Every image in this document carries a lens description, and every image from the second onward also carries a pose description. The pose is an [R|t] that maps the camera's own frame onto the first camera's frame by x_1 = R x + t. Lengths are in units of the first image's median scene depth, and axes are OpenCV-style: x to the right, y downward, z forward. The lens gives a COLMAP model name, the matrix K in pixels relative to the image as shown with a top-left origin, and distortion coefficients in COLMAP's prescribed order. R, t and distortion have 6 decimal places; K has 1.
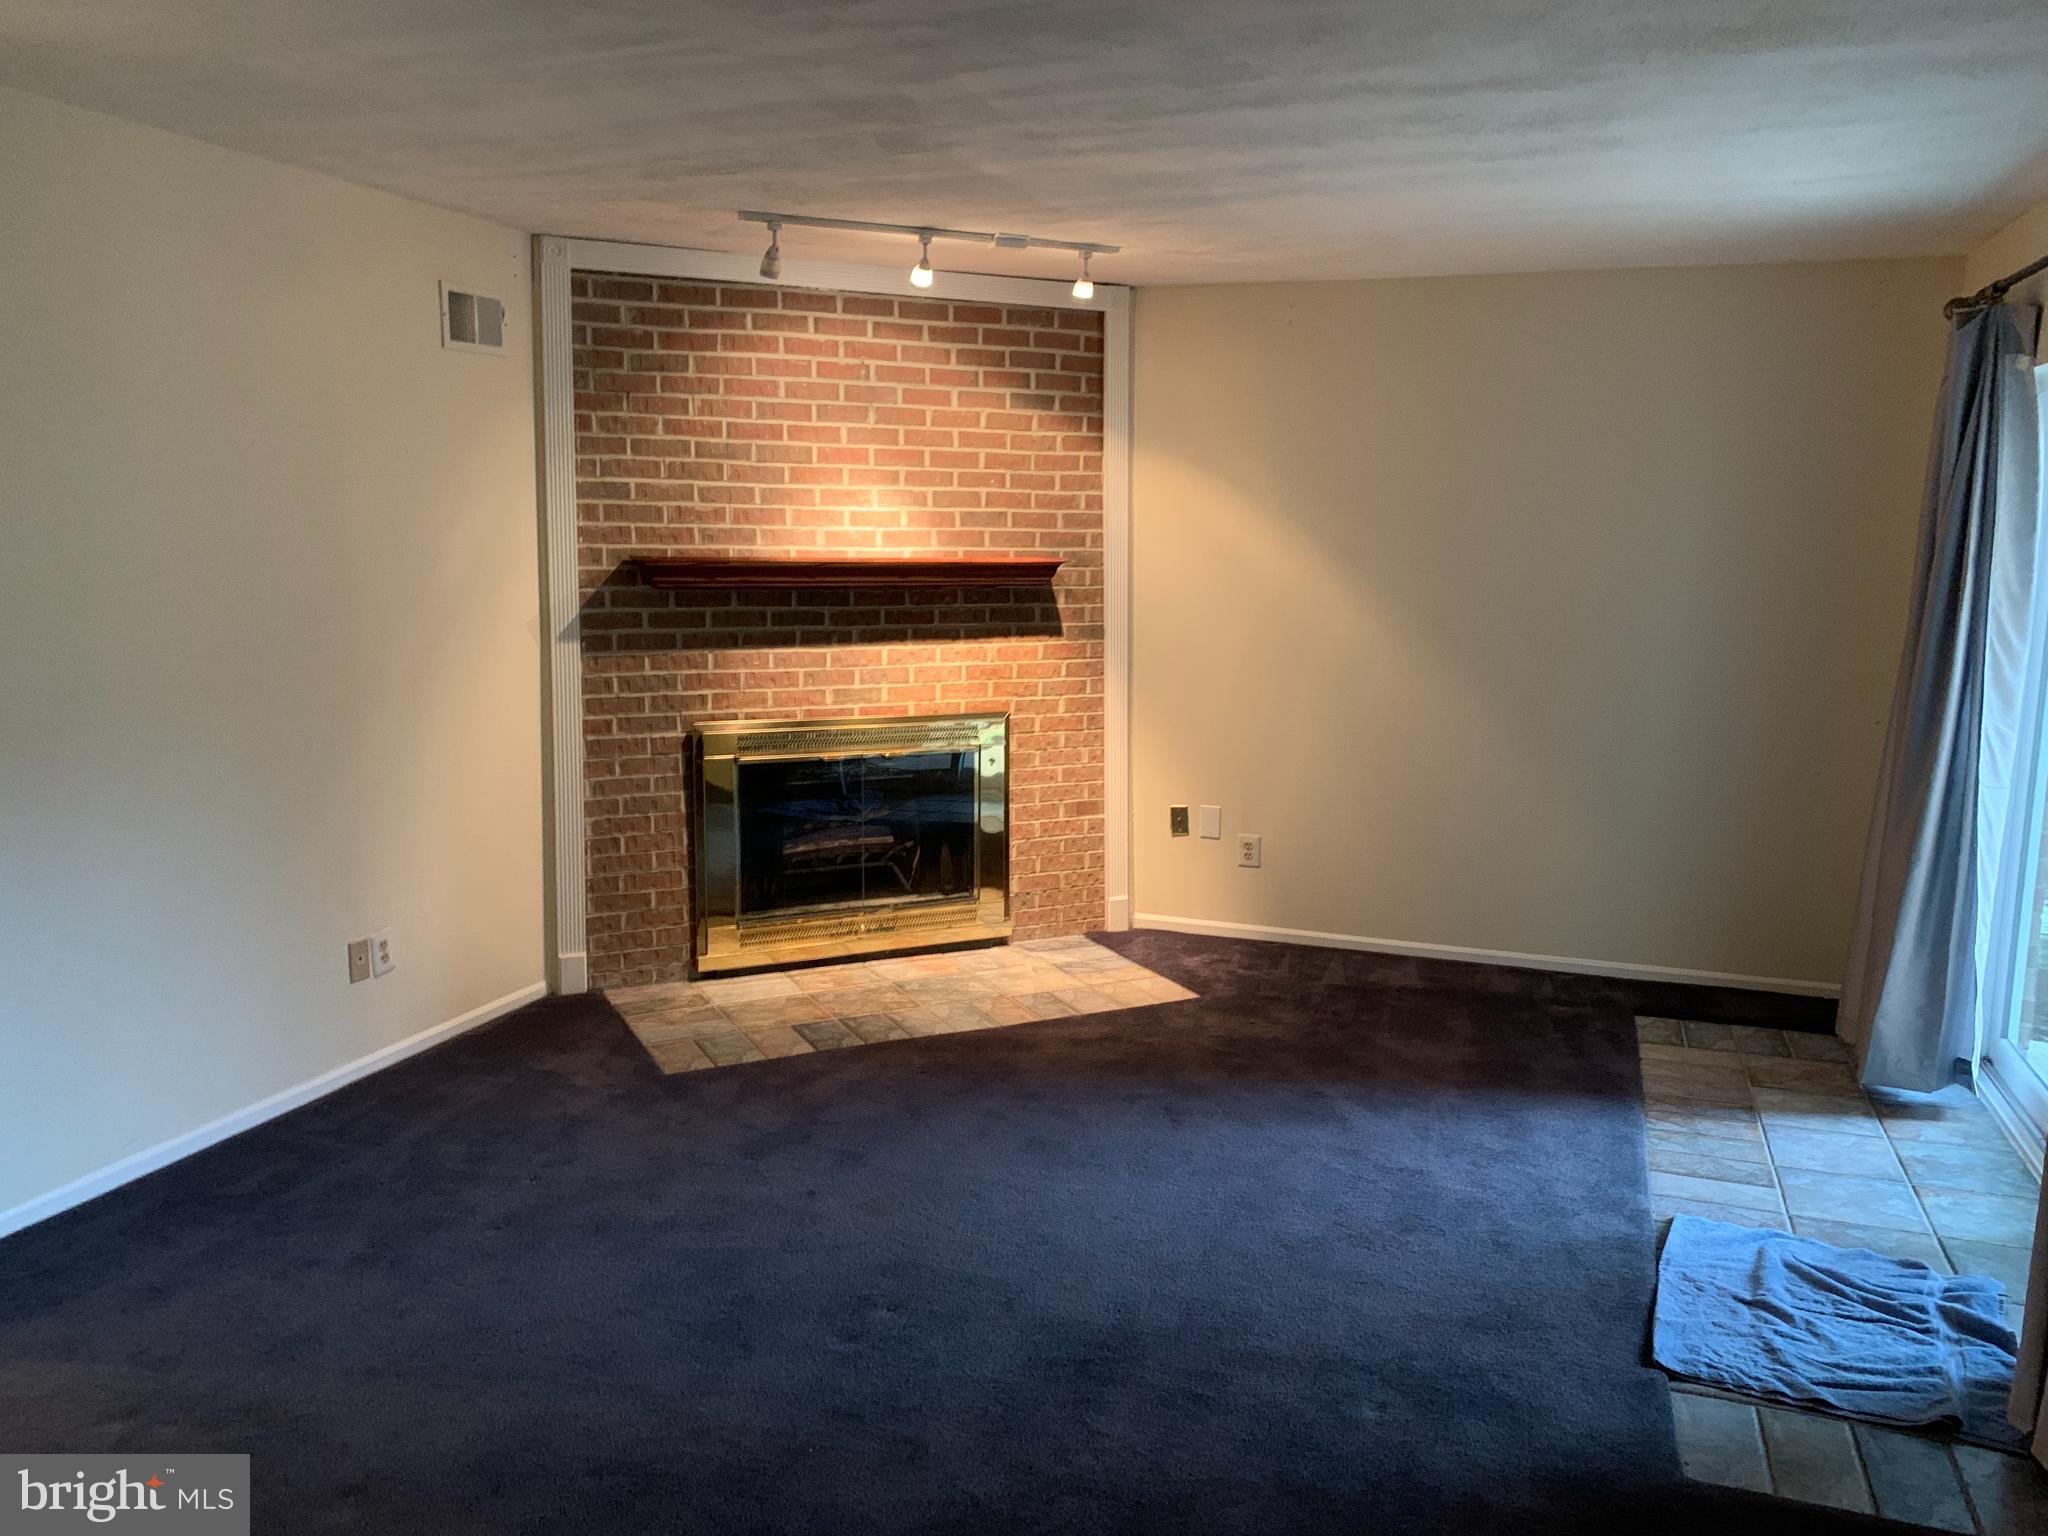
lens RADIAL K [[1575.4, 0, 1035.7], [0, 1575.4, 755.5], [0, 0, 1]] dist [-0.005130, -0.001040]
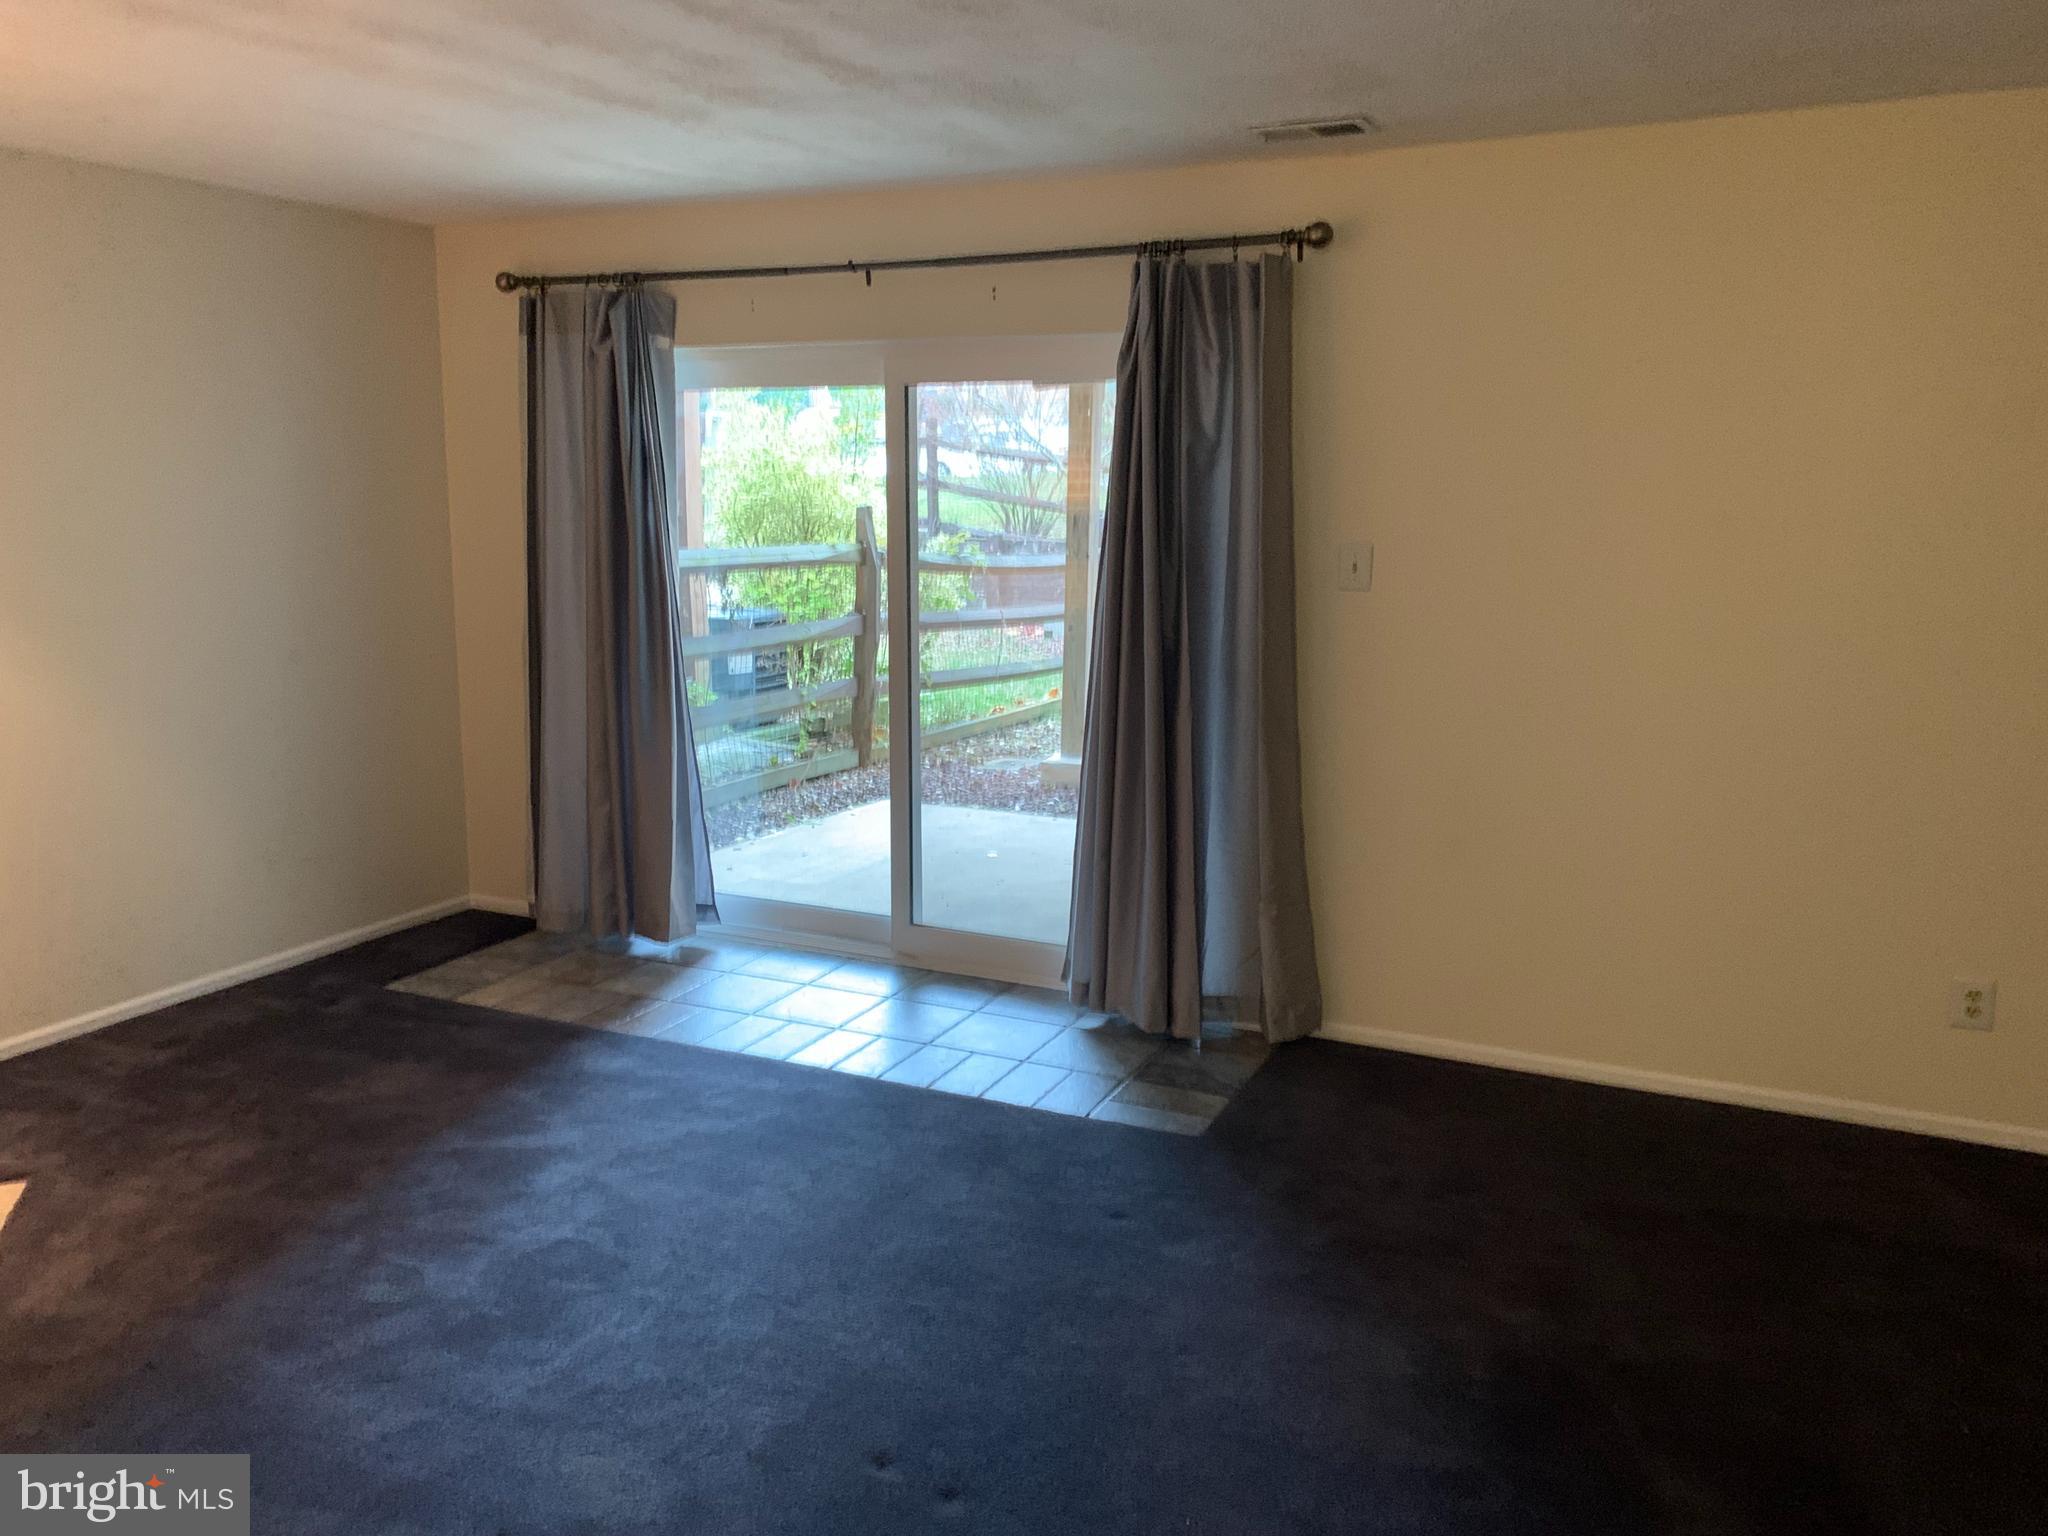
lens RADIAL K [[1575.4, 0, 1035.7], [0, 1575.4, 755.5], [0, 0, 1]] dist [-0.005130, -0.001040]
pose [[0.081394, -0.186680, 0.979043, -0.587137], [0.138078, 0.974942, 0.174419, -0.099475], [-0.987071, 0.120988, 0.105131, 0.571594]]
